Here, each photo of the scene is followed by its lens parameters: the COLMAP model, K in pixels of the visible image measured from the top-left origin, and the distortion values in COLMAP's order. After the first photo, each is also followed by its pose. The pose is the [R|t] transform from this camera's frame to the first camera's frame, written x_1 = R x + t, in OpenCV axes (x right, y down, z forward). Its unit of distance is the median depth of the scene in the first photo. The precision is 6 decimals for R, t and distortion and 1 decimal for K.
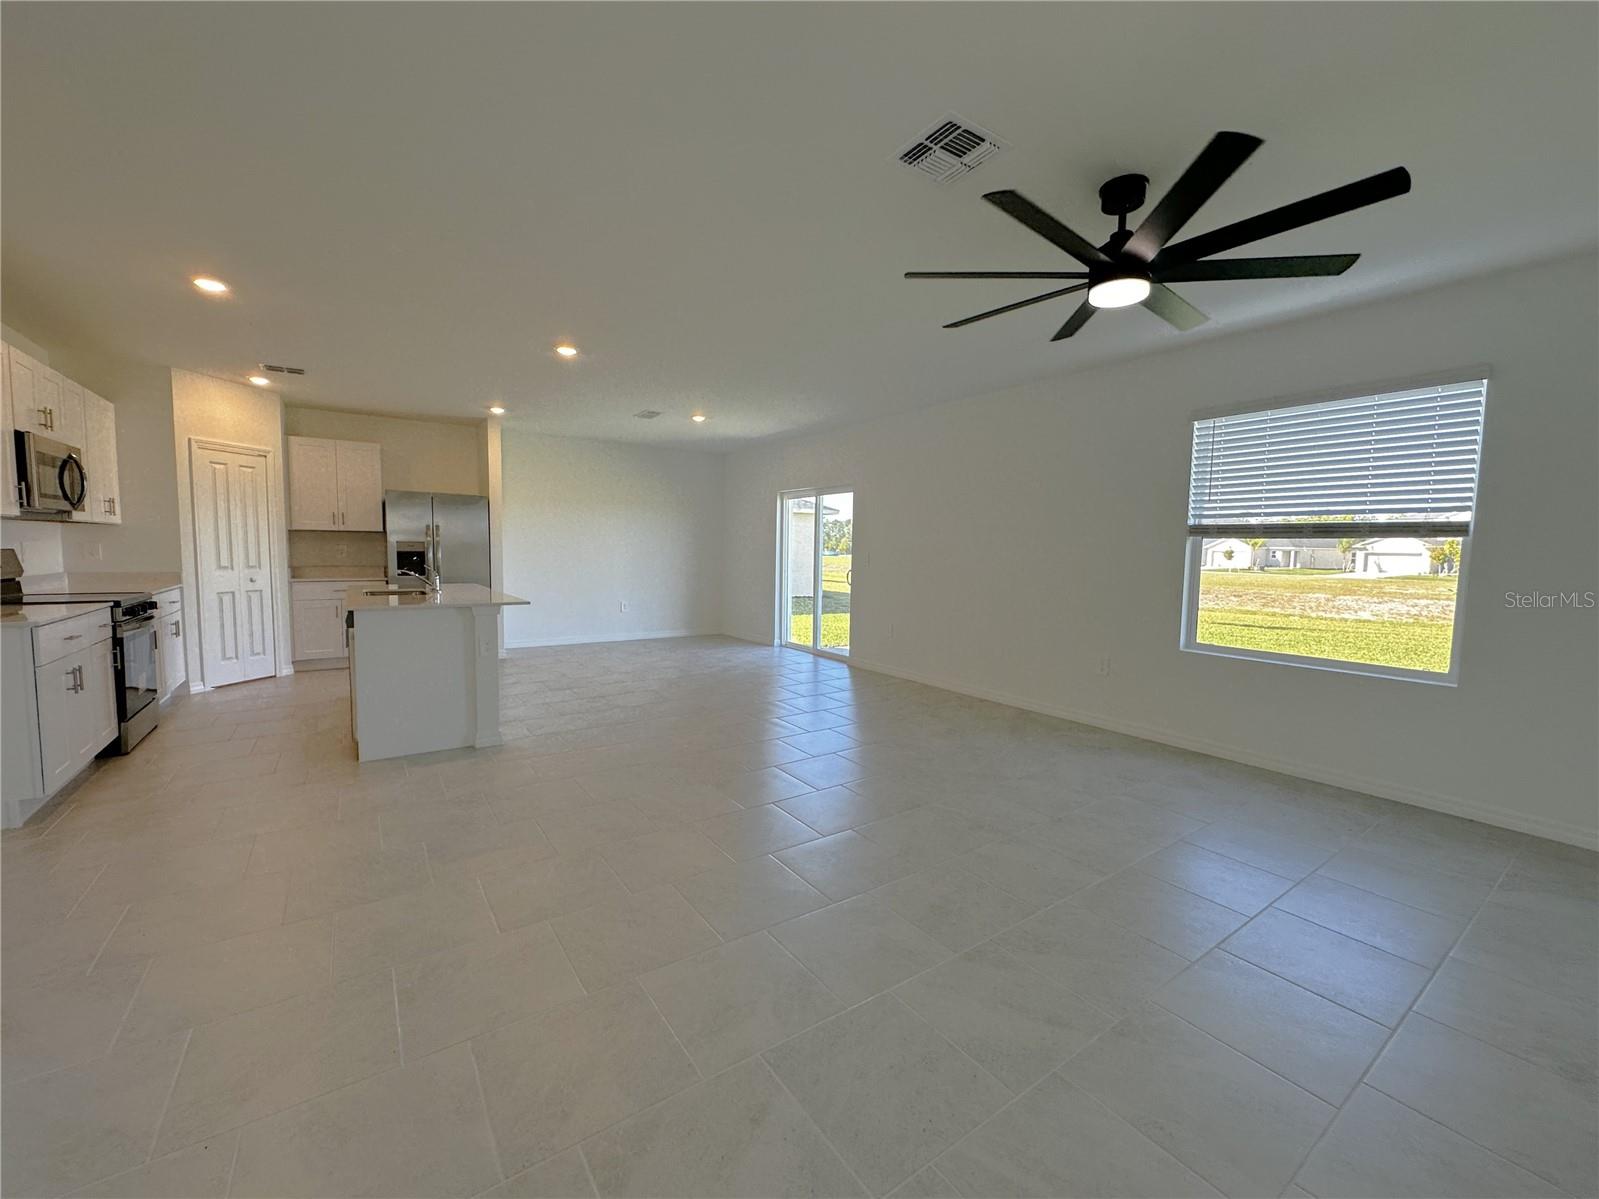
lens RADIAL K [[652.1, 0, 796.0], [0, 652.1, 598.6], [0, 0, 1]] dist [0.007778, 0.000294]
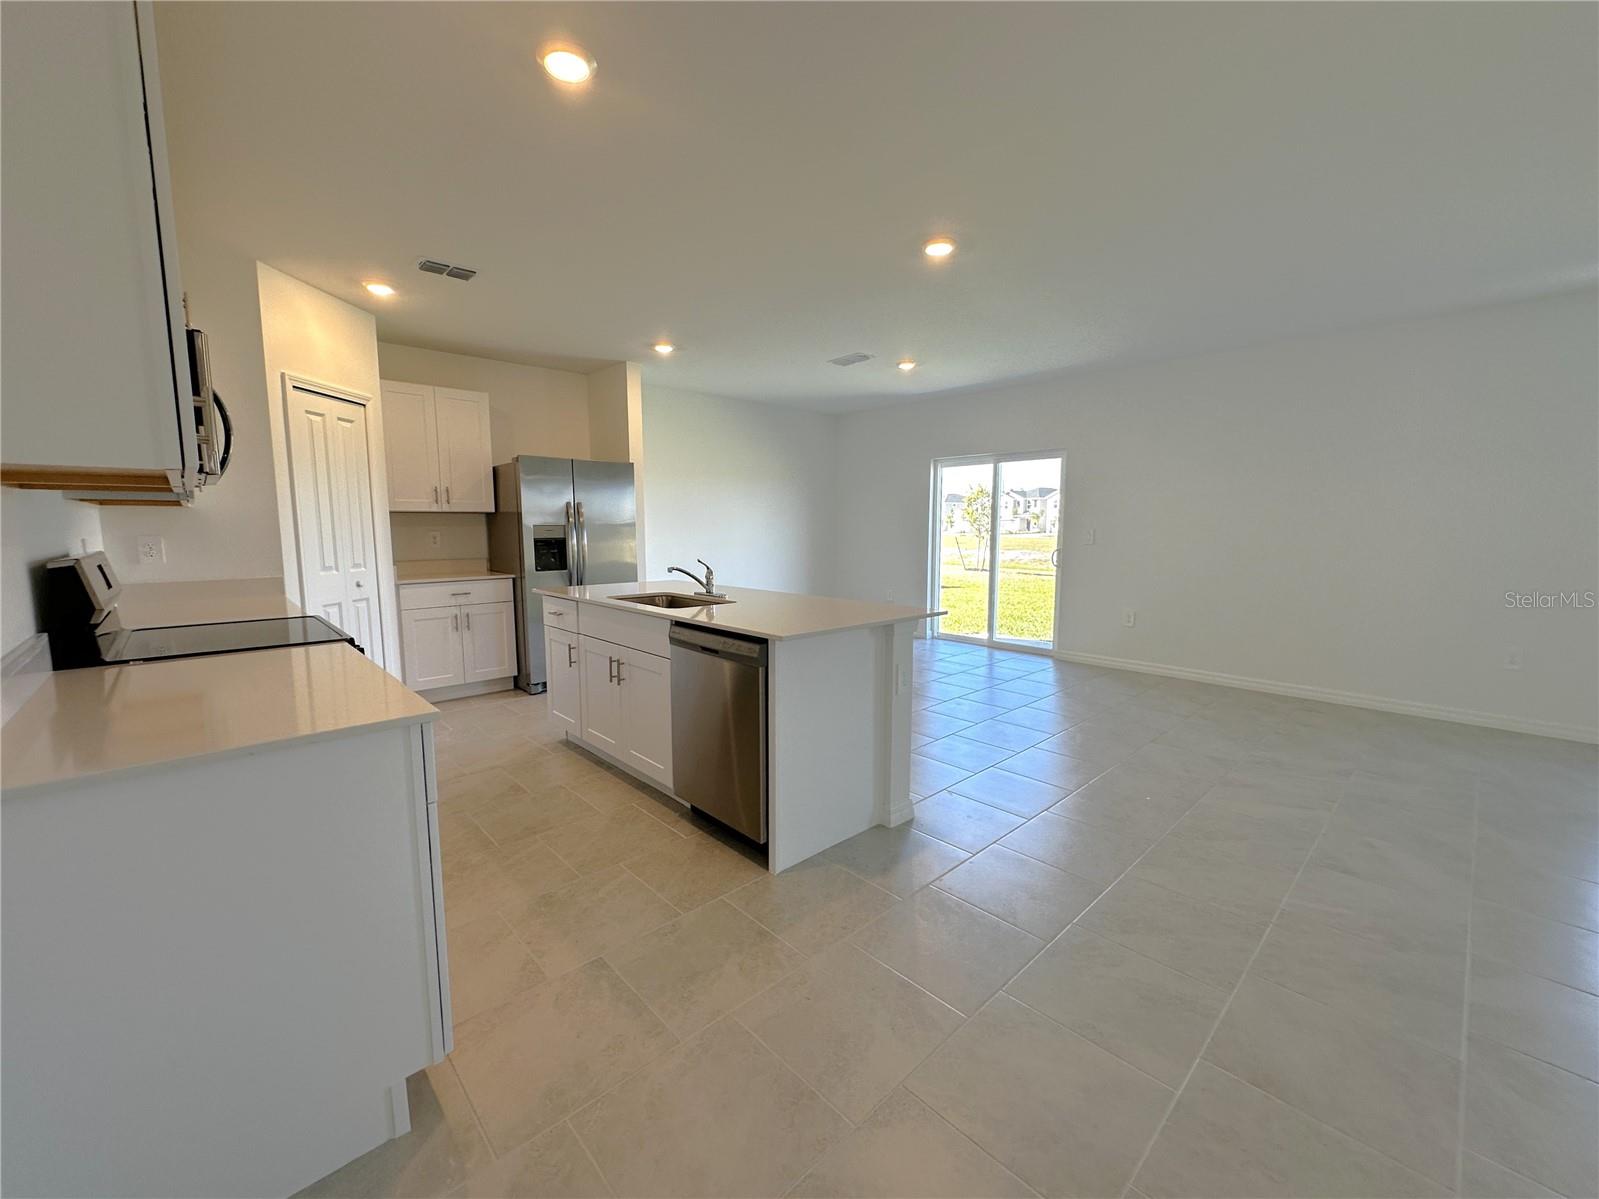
lens RADIAL K [[652.1, 0, 804.9], [0, 652.1, 606.3], [0, 0, 1]] dist [0.007778, 0.000294]
pose [[0.989256, -0.034149, 0.142146, -0.405512], [0.026884, 0.998247, 0.052723, -0.025815], [-0.143697, -0.048336, 0.988441, 0.211901]]
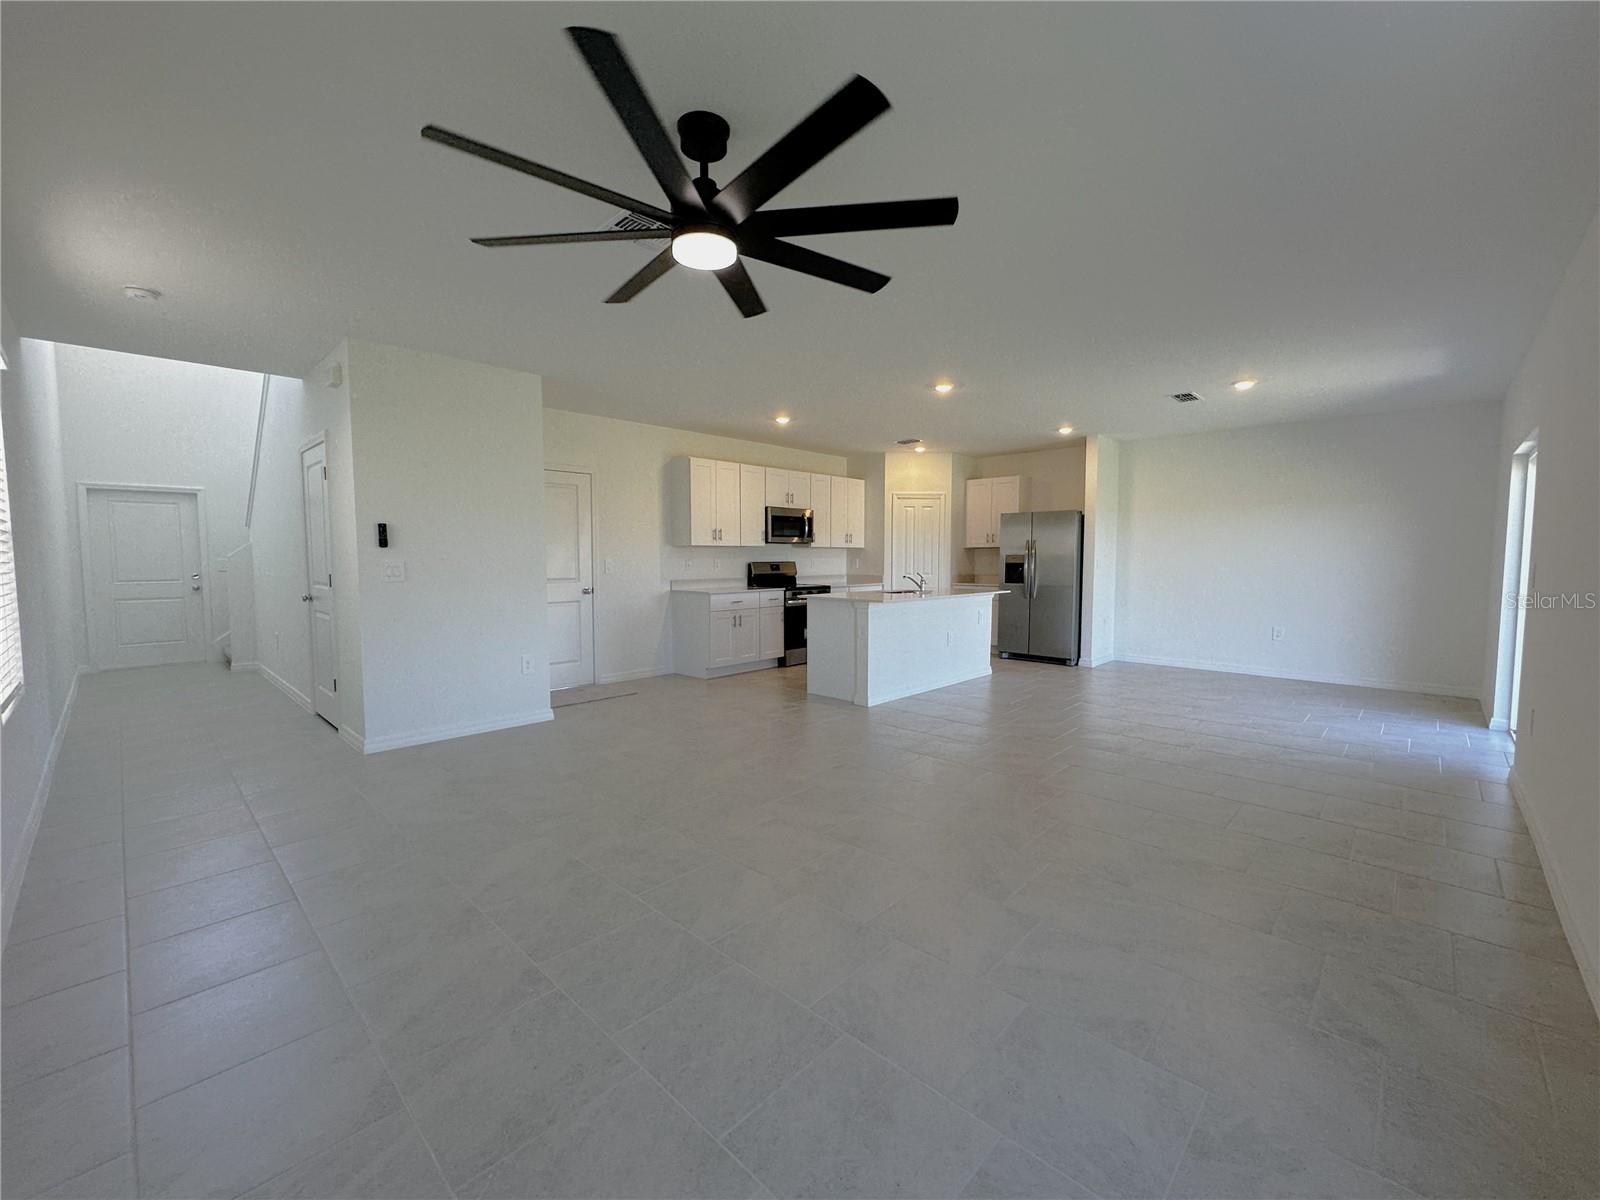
lens RADIAL K [[652.5, 0, 795.8], [0, 652.5, 608.2], [0, 0, 1]] dist [0.007778, 0.000294]
pose [[0.189807, 0.067091, -0.979526, 0.517011], [-0.071452, 0.995961, 0.054371, -0.025481], [0.979218, 0.059669, 0.193835, 0.372988]]
